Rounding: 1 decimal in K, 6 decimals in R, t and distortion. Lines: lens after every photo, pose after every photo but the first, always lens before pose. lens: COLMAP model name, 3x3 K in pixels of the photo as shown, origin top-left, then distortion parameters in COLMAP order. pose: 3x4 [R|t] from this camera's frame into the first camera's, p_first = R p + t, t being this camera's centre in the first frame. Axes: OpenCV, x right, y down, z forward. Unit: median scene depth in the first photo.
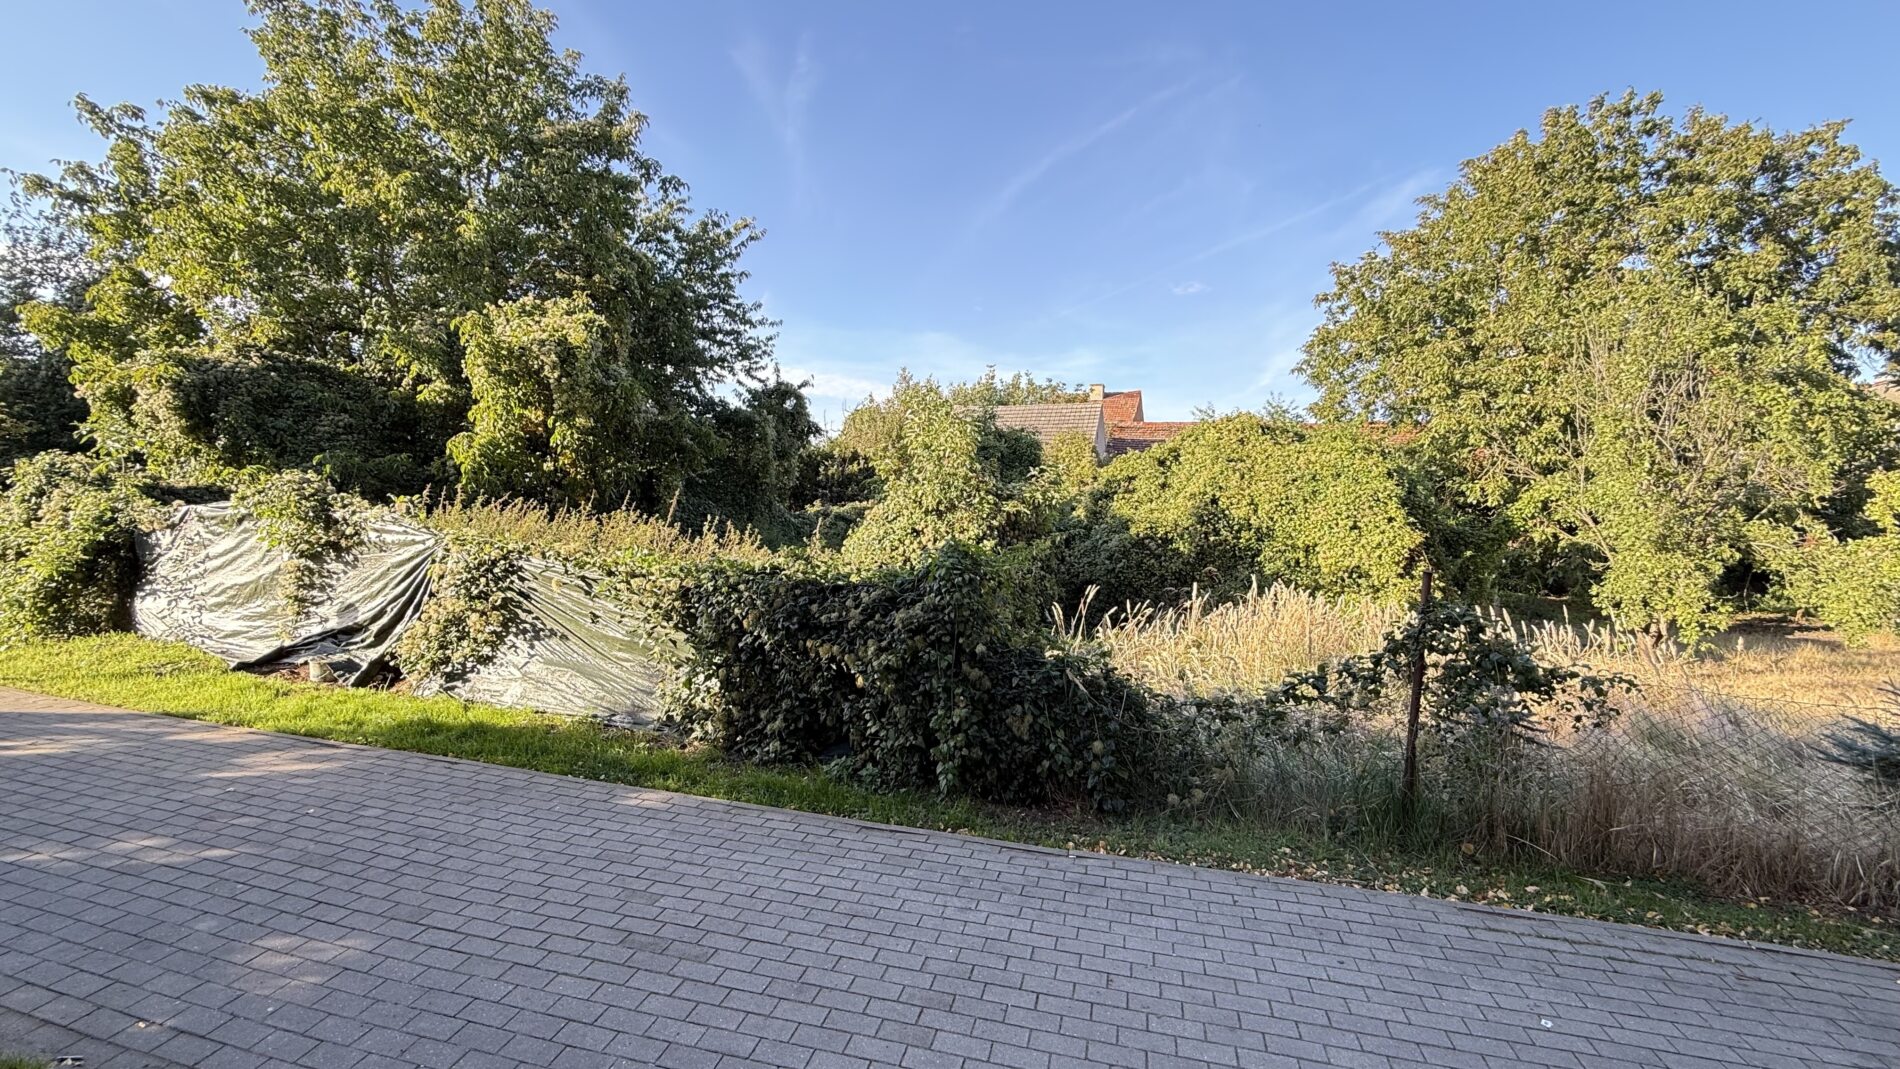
lens RADIAL K [[783.4, 0, 950.0], [0, 783.4, 534.5], [0, 0, 1]] dist [0.000732, 0.000118]
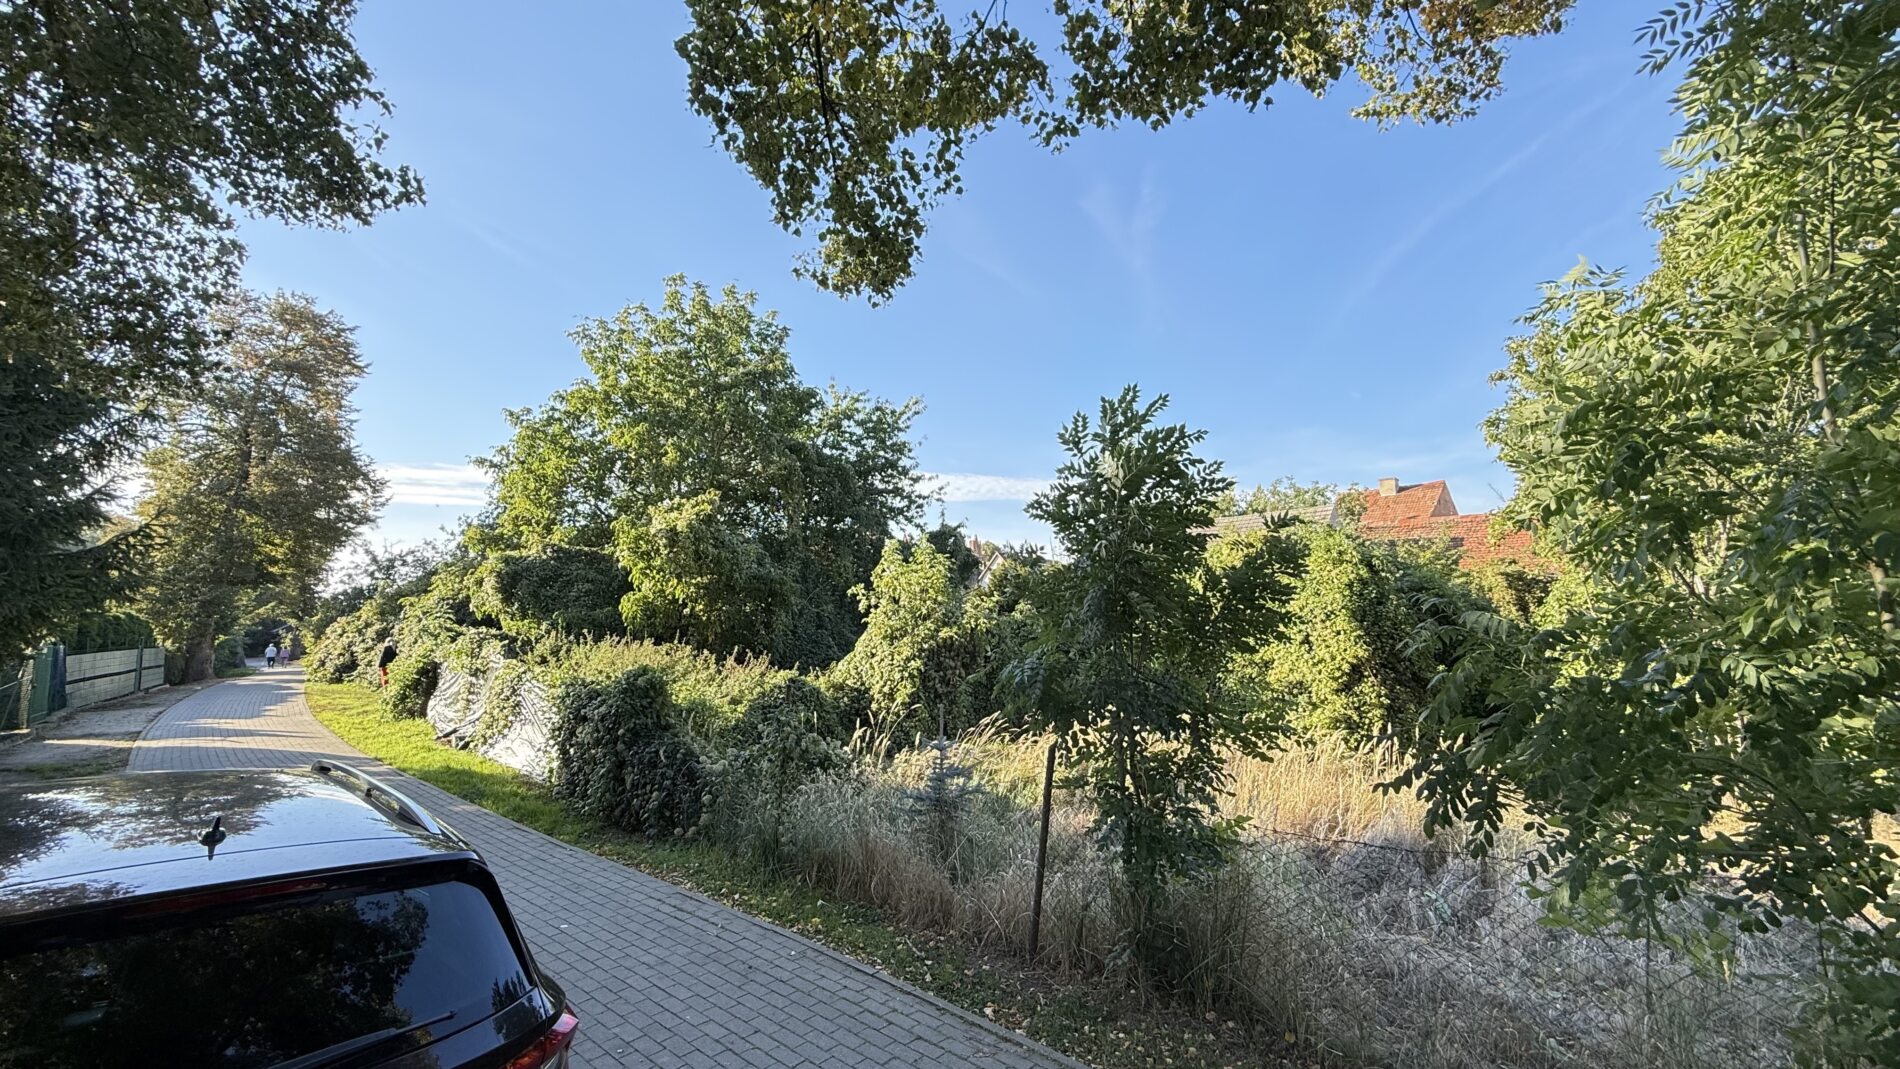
lens RADIAL K [[783.4, 0, 950.0], [0, 783.4, 534.5], [0, 0, 1]] dist [0.000732, 0.000118]
pose [[0.898336, -0.081418, -0.431699, 0.570311], [0.017293, 0.988468, -0.150438, -0.001827], [0.438969, 0.127678, 0.889385, -0.088629]]
